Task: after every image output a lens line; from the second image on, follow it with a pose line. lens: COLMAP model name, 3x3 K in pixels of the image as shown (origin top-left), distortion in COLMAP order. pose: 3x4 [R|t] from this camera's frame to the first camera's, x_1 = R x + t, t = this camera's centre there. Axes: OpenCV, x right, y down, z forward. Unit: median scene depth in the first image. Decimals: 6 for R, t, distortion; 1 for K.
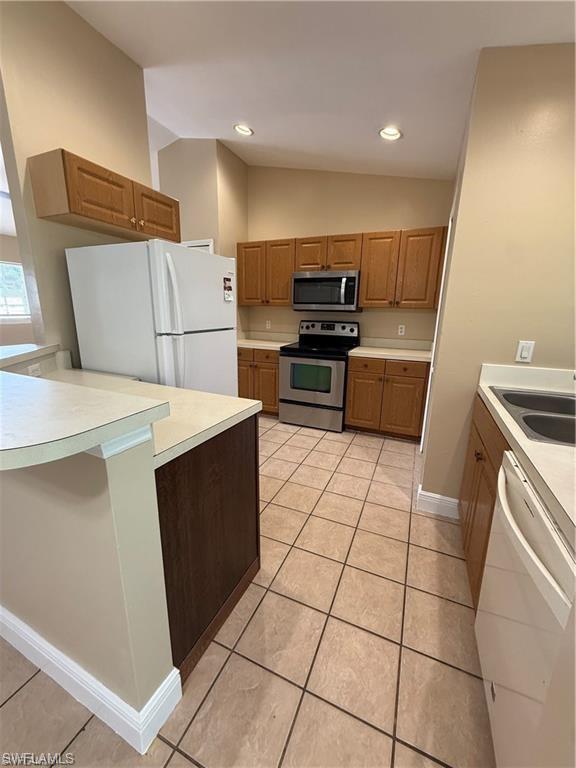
lens RADIAL K [[306.7, 0, 286.4], [0, 306.7, 384.1], [0, 0, 1]] dist [0.004554, 0.000140]
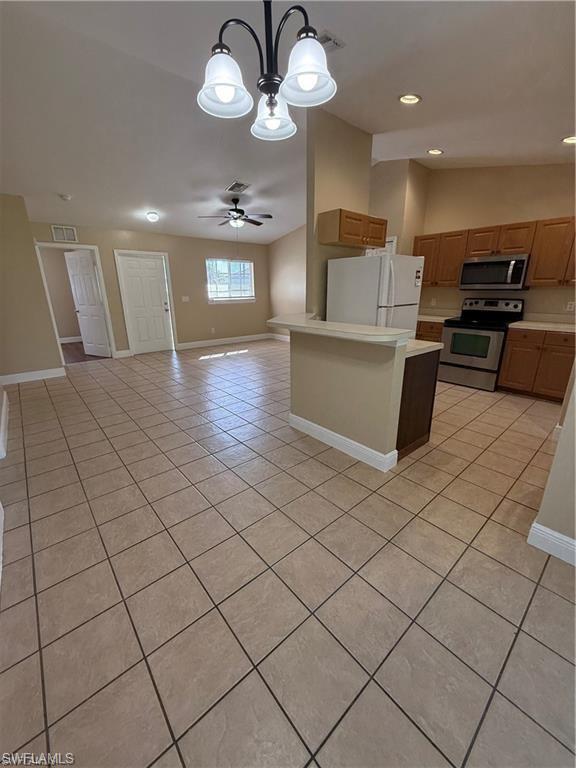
lens RADIAL K [[306.7, 0, 289.8], [0, 306.7, 382.1], [0, 0, 1]] dist [0.004554, 0.000140]
pose [[0.908175, 0.101134, -0.406189, -0.062536], [-0.077212, 0.994197, 0.074904, 0.092376], [0.411407, -0.036663, 0.910714, -0.439375]]
